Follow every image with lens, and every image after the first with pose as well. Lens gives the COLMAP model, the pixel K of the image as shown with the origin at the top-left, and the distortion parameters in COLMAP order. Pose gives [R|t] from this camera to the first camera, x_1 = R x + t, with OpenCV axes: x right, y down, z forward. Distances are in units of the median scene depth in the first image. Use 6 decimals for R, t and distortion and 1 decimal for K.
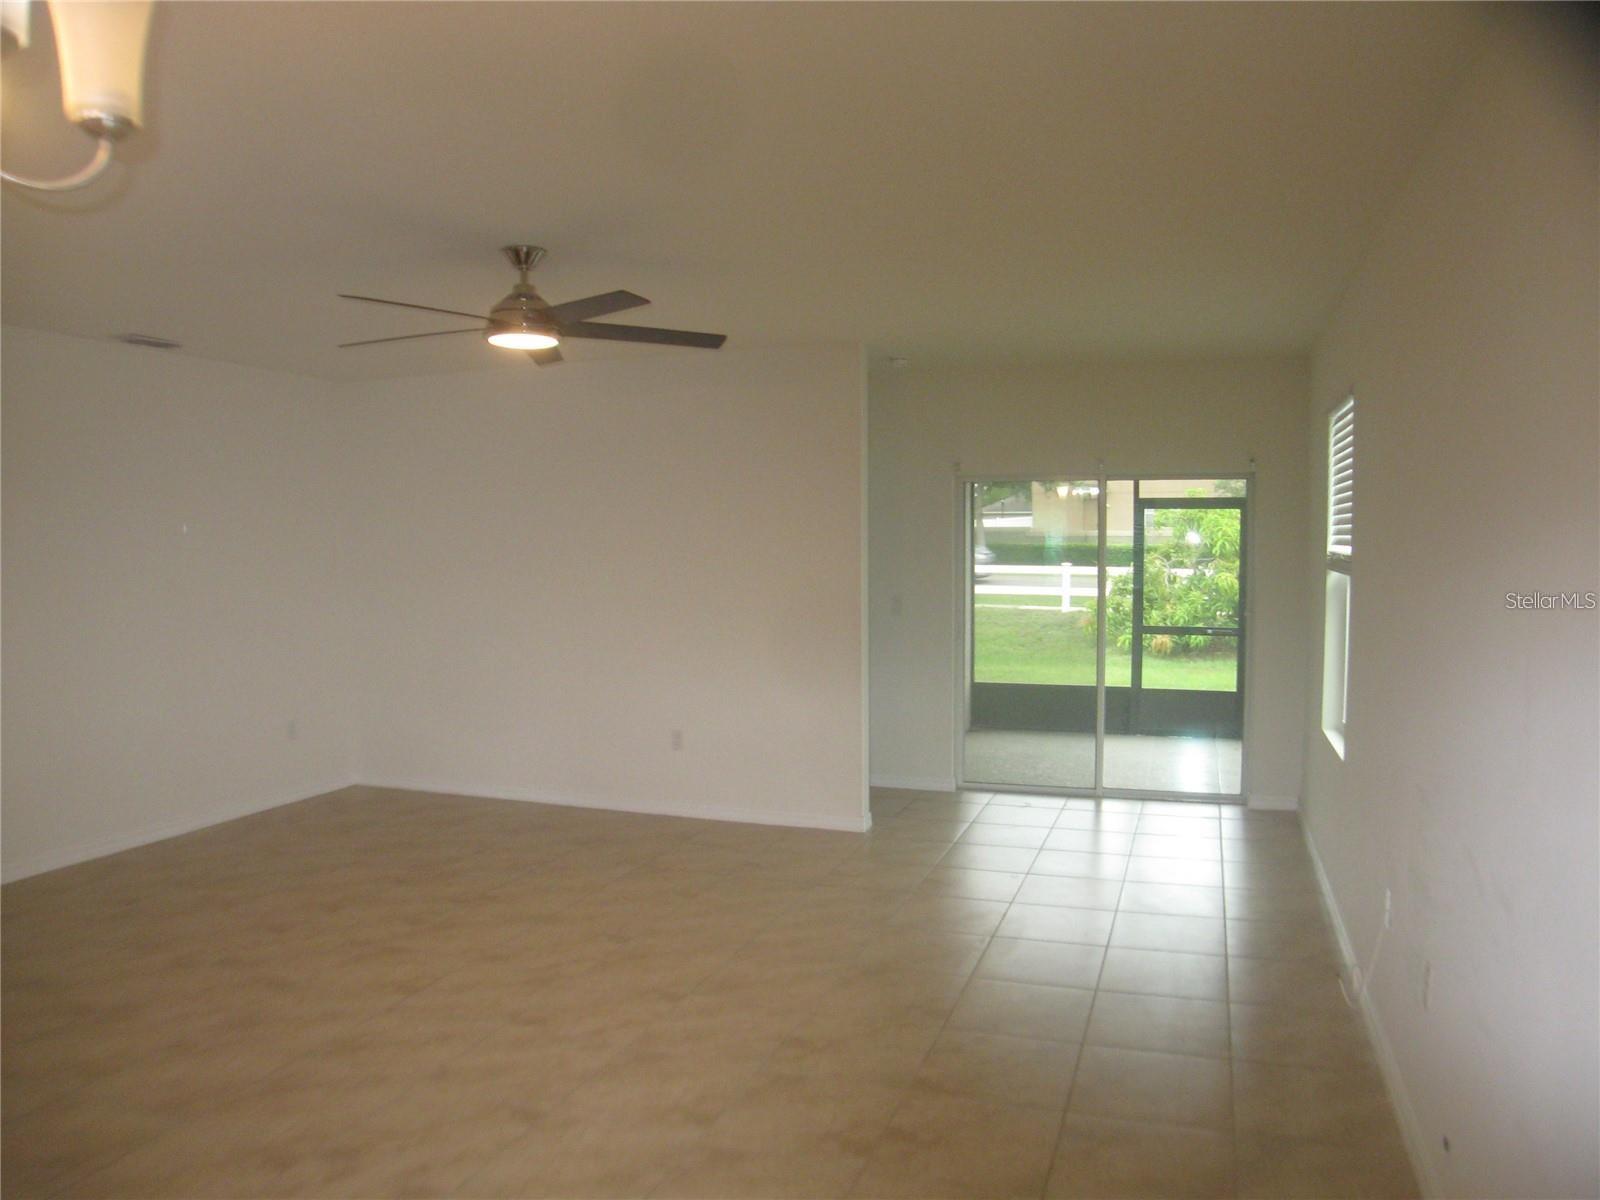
lens RADIAL K [[1140.1, 0, 827.7], [0, 1140.1, 611.1], [0, 0, 1]] dist [-0.146687, 0.058652]
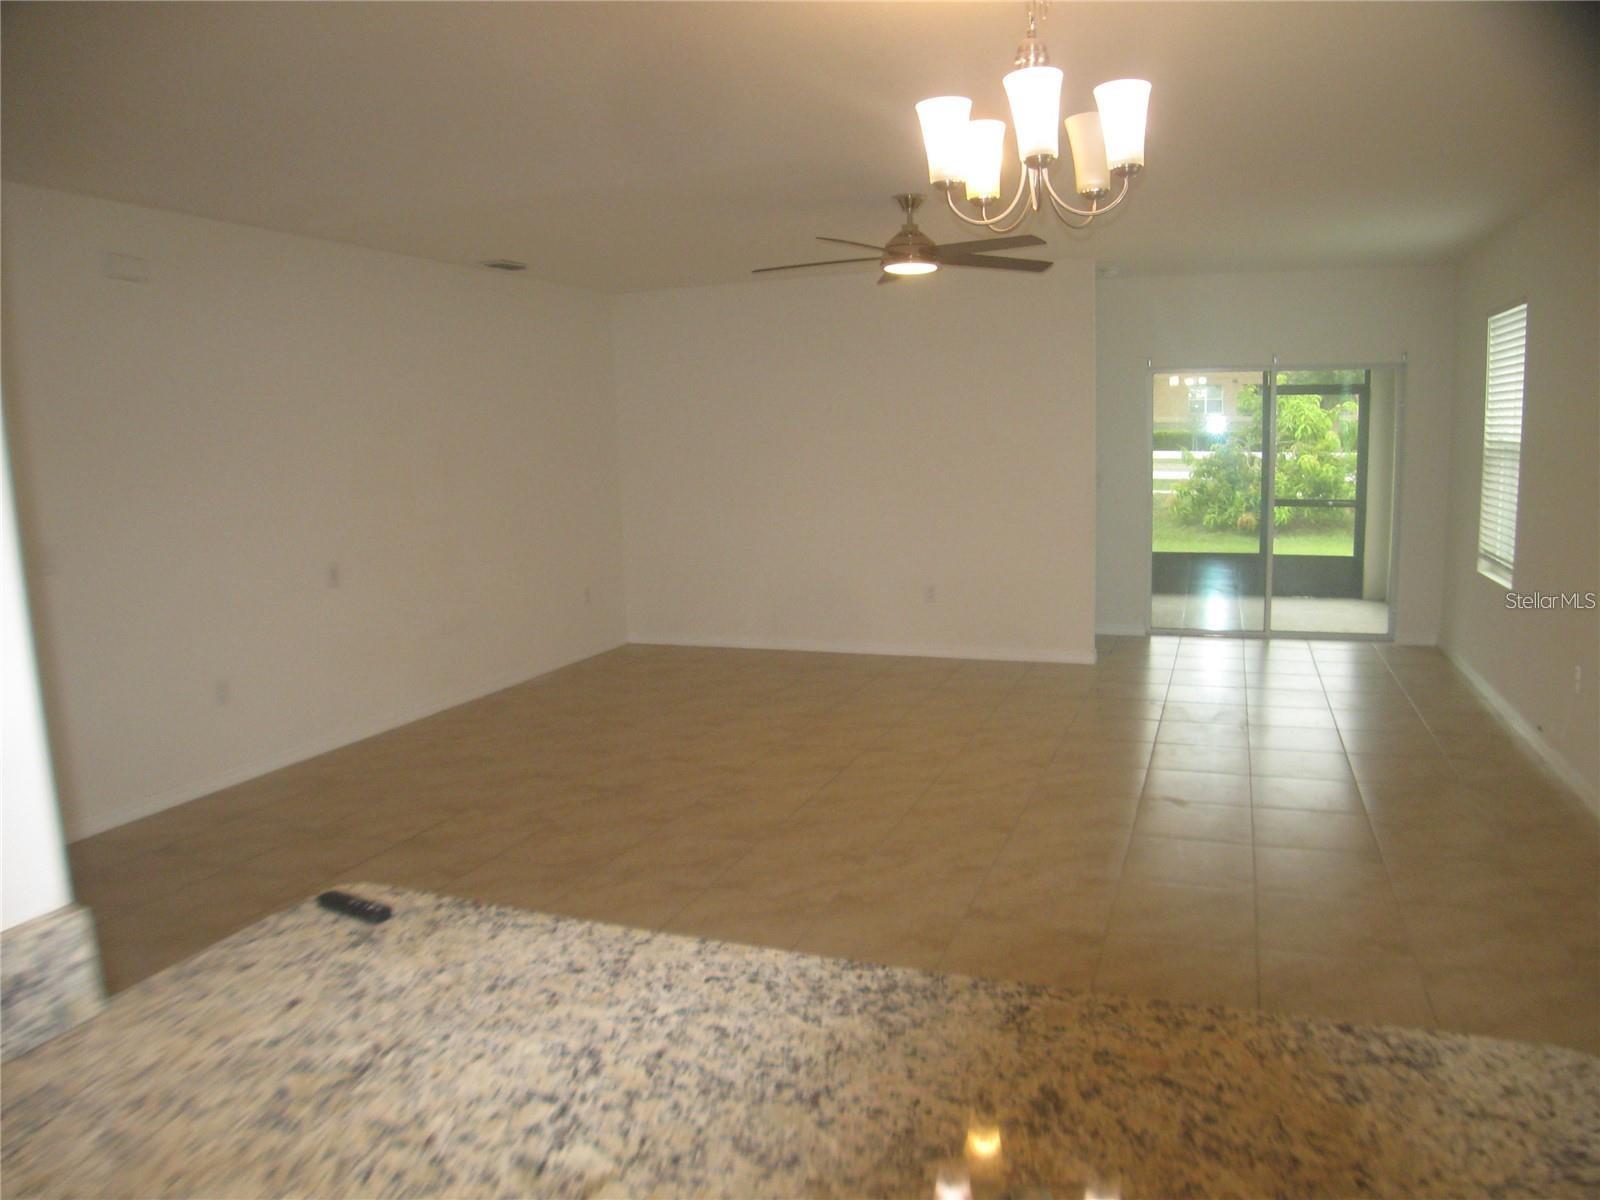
lens RADIAL K [[1140.1, 0, 827.7], [0, 1140.1, 611.1], [0, 0, 1]] dist [-0.146687, 0.058652]
pose [[0.999621, -0.016703, -0.021860, -0.200051], [0.018683, 0.995423, 0.093727, 0.016132], [0.020195, -0.094100, 0.995358, -0.188247]]
